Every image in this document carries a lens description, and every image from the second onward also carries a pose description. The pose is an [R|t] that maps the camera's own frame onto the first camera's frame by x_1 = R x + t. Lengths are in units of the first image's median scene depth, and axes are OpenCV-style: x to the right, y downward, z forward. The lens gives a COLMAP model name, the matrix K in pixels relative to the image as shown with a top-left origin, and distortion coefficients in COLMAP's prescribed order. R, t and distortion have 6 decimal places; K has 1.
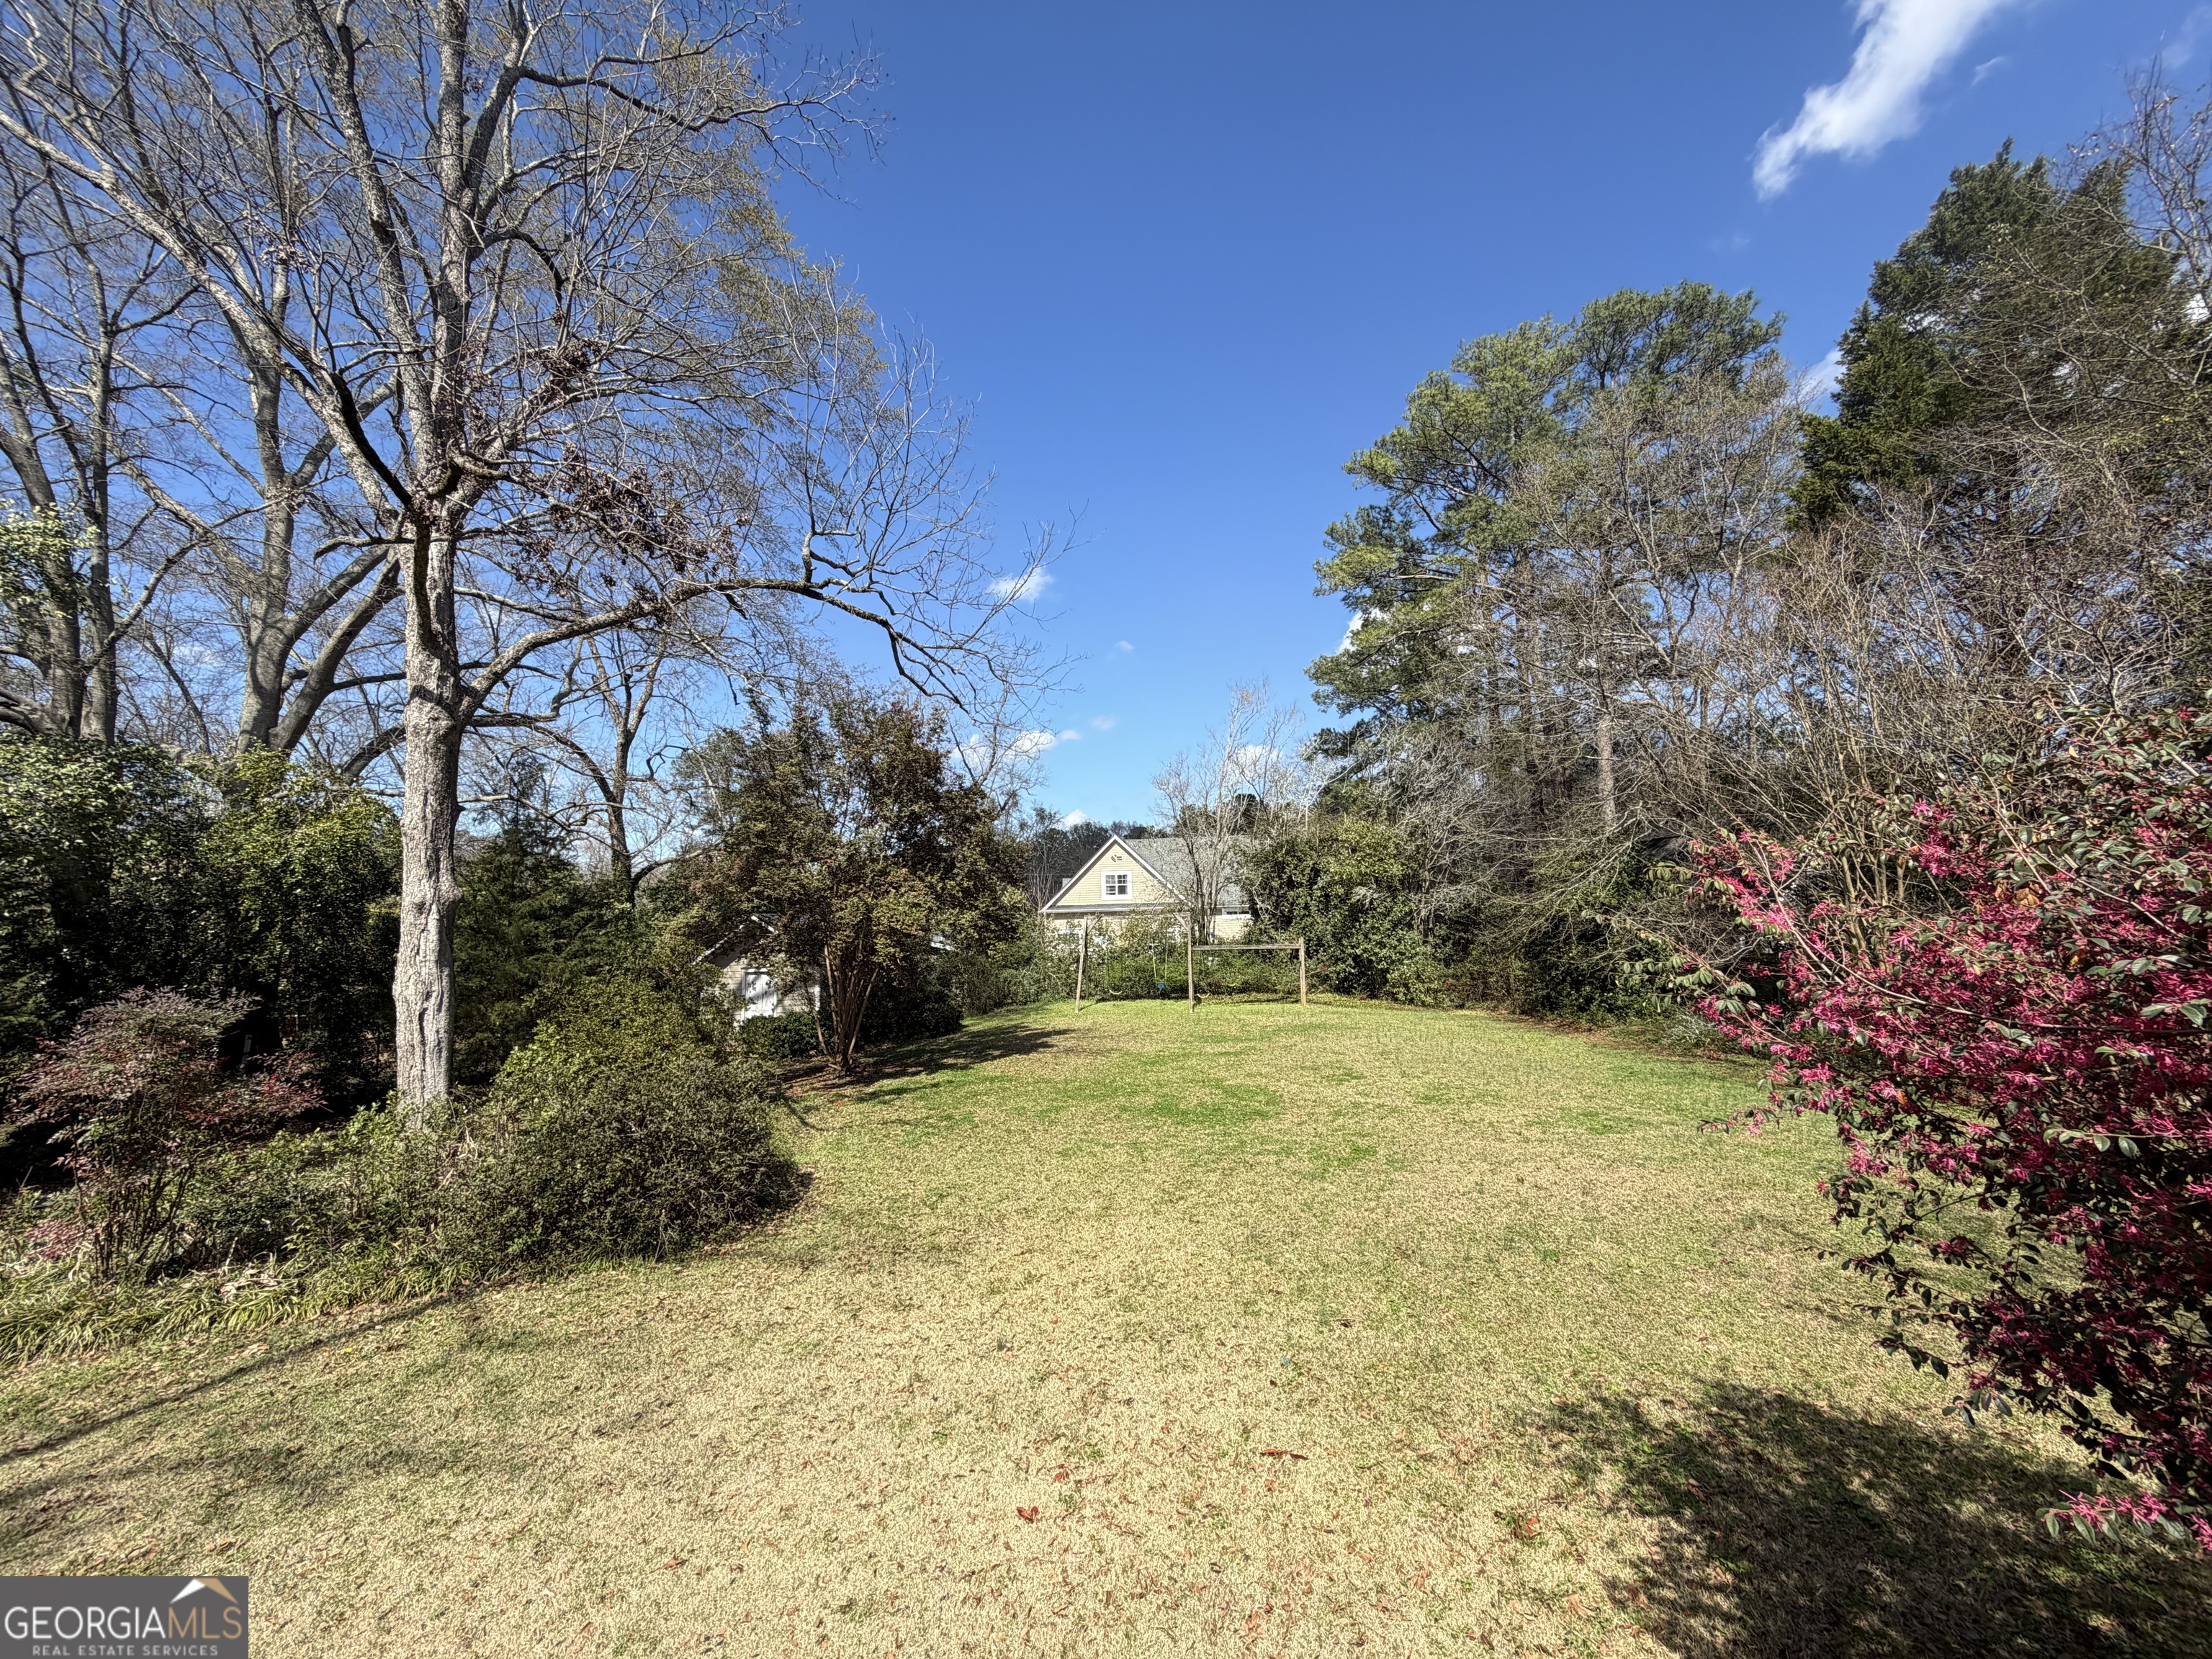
lens RADIAL K [[877.0, 0, 1107.5], [0, 877.0, 834.3], [0, 0, 1]] dist [0.000502, 0.000304]
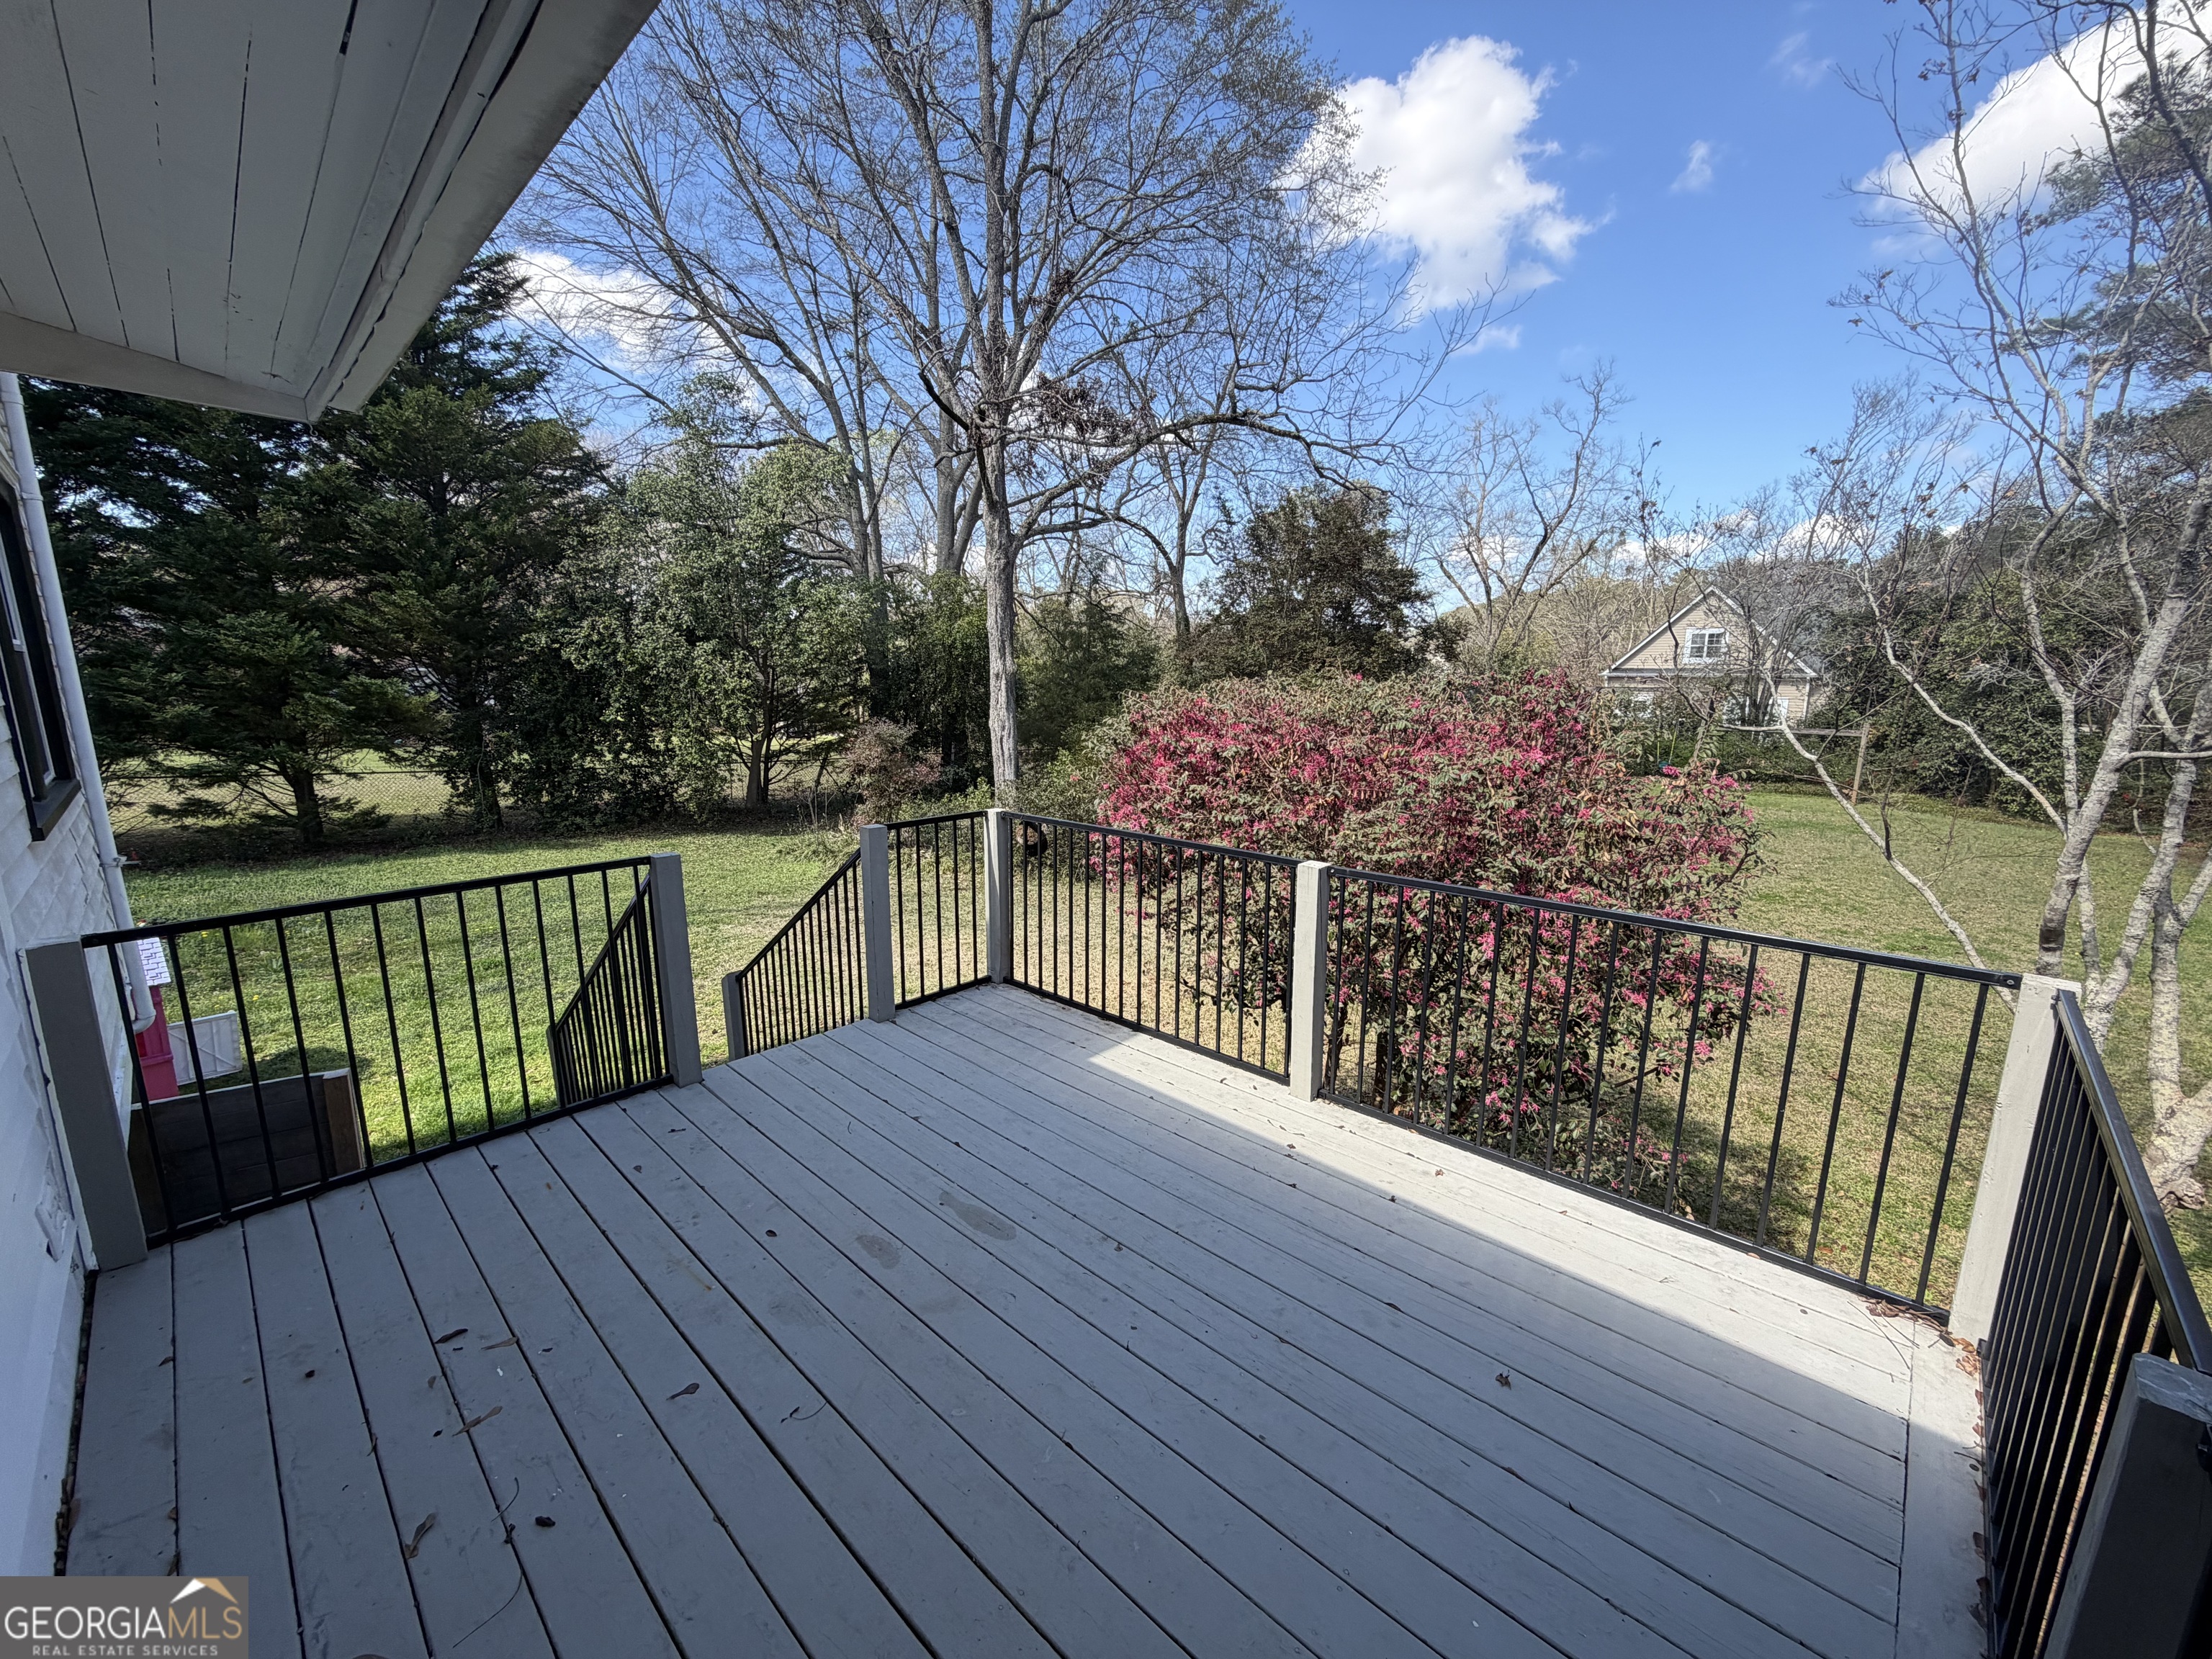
lens RADIAL K [[877.0, 0, 1107.5], [0, 877.0, 834.3], [0, 0, 1]] dist [0.000502, 0.000304]
pose [[0.801724, 0.136464, -0.581908, 0.146665], [0.030182, 0.963101, 0.267441, -0.024601], [0.596932, -0.231977, 0.768022, -0.086546]]
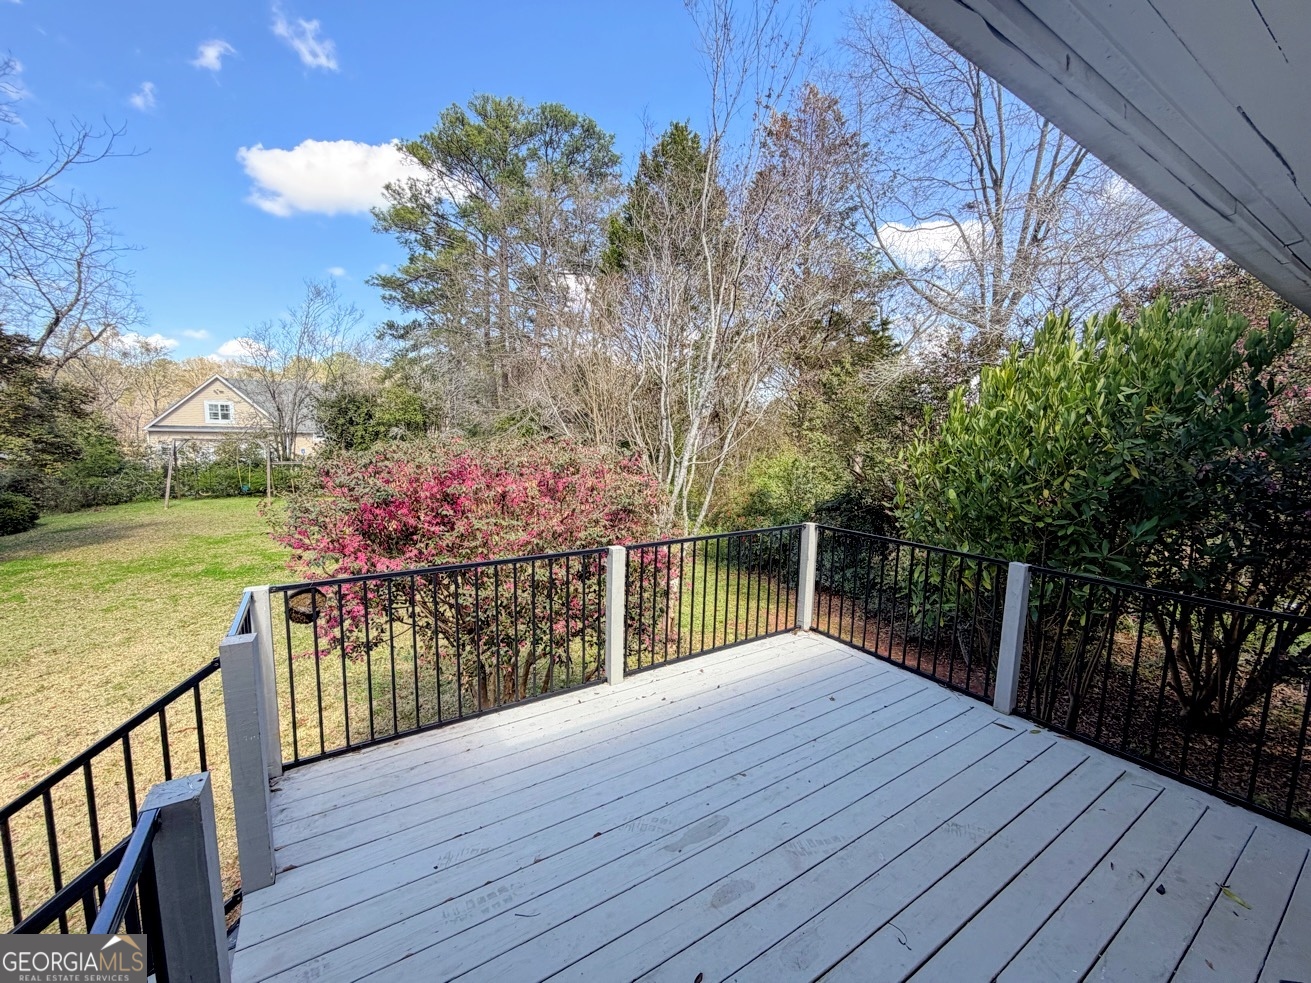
lens RADIAL K [[516.3, 0, 651.6], [0, 516.3, 494.4], [0, 0, 1]] dist [0.002024, 0.000056]
pose [[0.776166, -0.032201, 0.629706, 0.043869], [-0.092819, 0.981980, 0.164622, -0.022313], [-0.623660, -0.186222, 0.759190, -0.077732]]
